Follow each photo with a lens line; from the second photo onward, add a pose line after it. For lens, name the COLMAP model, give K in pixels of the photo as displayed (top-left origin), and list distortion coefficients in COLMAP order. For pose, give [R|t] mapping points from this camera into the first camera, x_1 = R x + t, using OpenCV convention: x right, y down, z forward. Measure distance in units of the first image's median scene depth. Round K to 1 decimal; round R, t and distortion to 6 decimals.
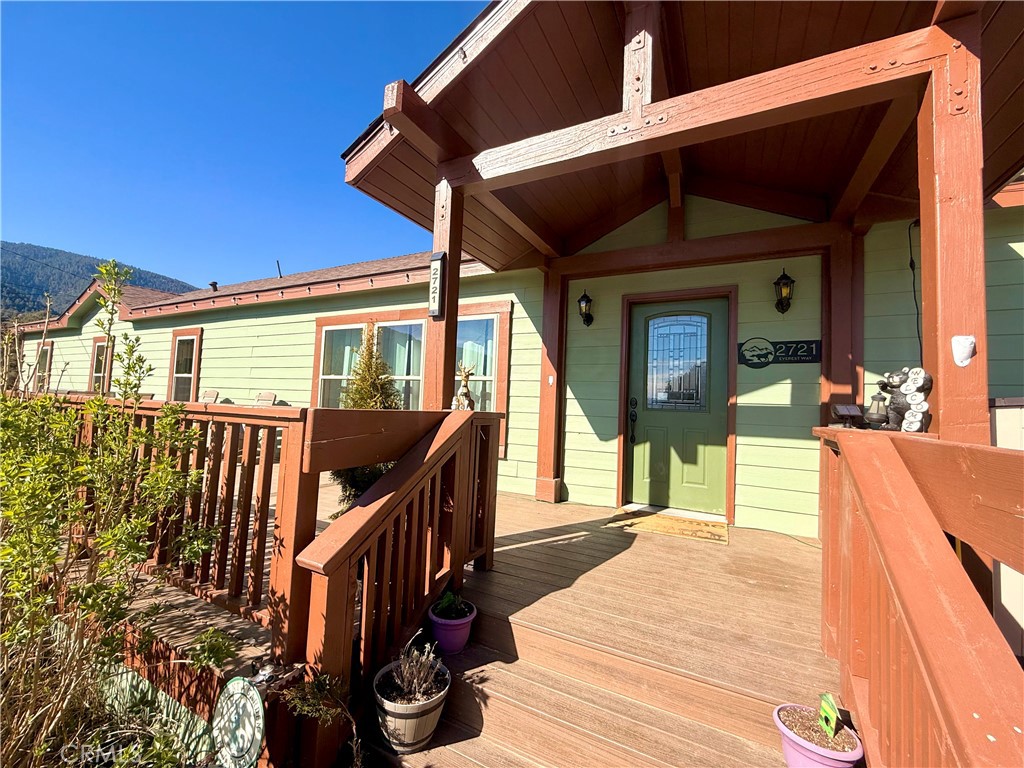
lens RADIAL K [[408.5, 0, 508.4], [0, 408.5, 380.7], [0, 0, 1]] dist [-0.001121, -0.000223]
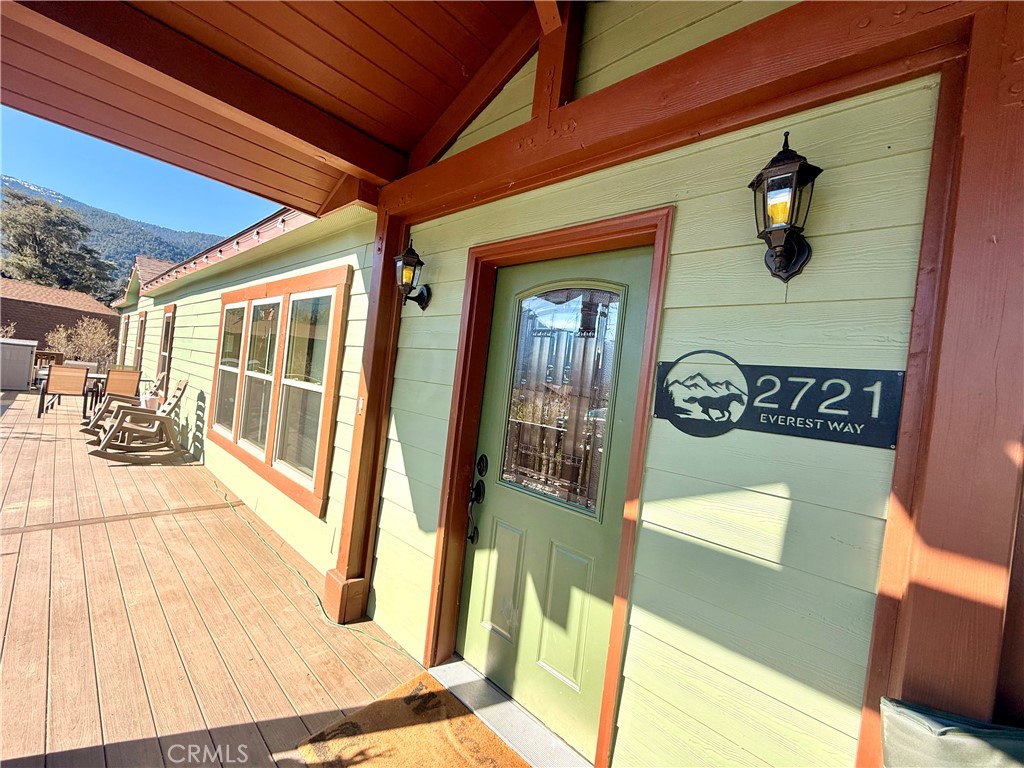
lens RADIAL K [[408.5, 0, 509.5], [0, 408.5, 381.3], [0, 0, 1]] dist [-0.001121, -0.000223]
pose [[0.968282, 0.062160, -0.242005, 0.521640], [-0.052194, 0.997512, 0.047384, -0.084844], [0.244348, -0.033250, 0.969117, 0.601554]]
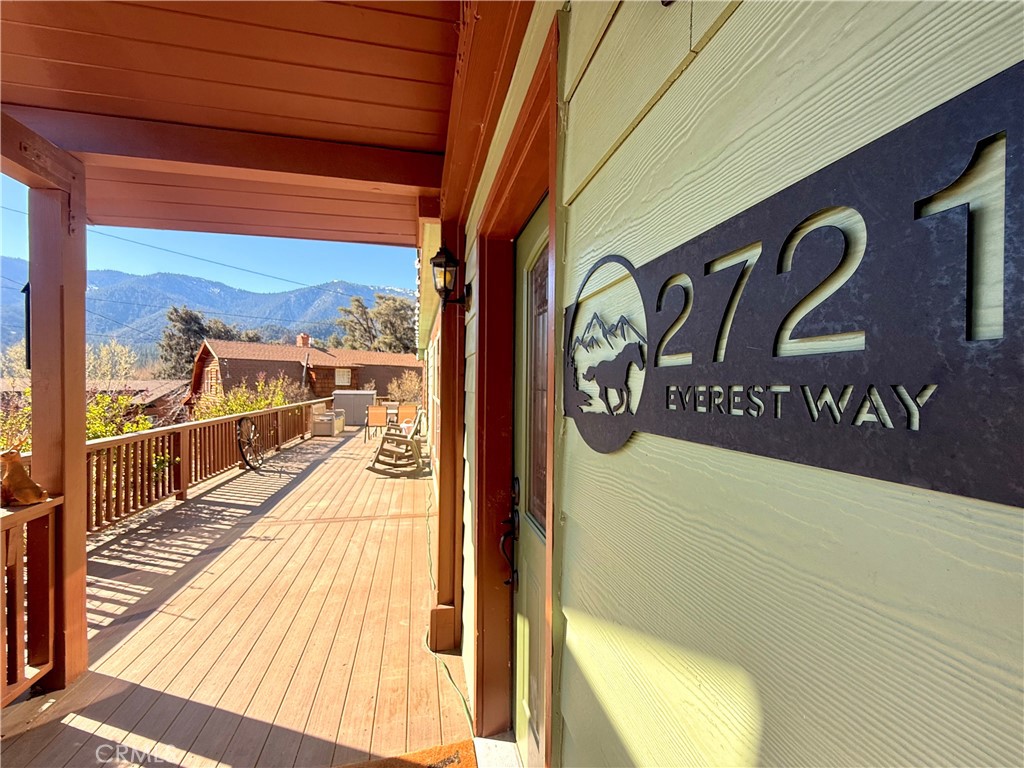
lens RADIAL K [[408.5, 0, 515.7], [0, 408.5, 384.6], [0, 0, 1]] dist [-0.001121, -0.000223]
pose [[0.665348, -0.037304, -0.745600, 0.693448], [0.066147, 0.997768, 0.009106, -0.059002], [0.743597, -0.055378, 0.666331, 0.851758]]
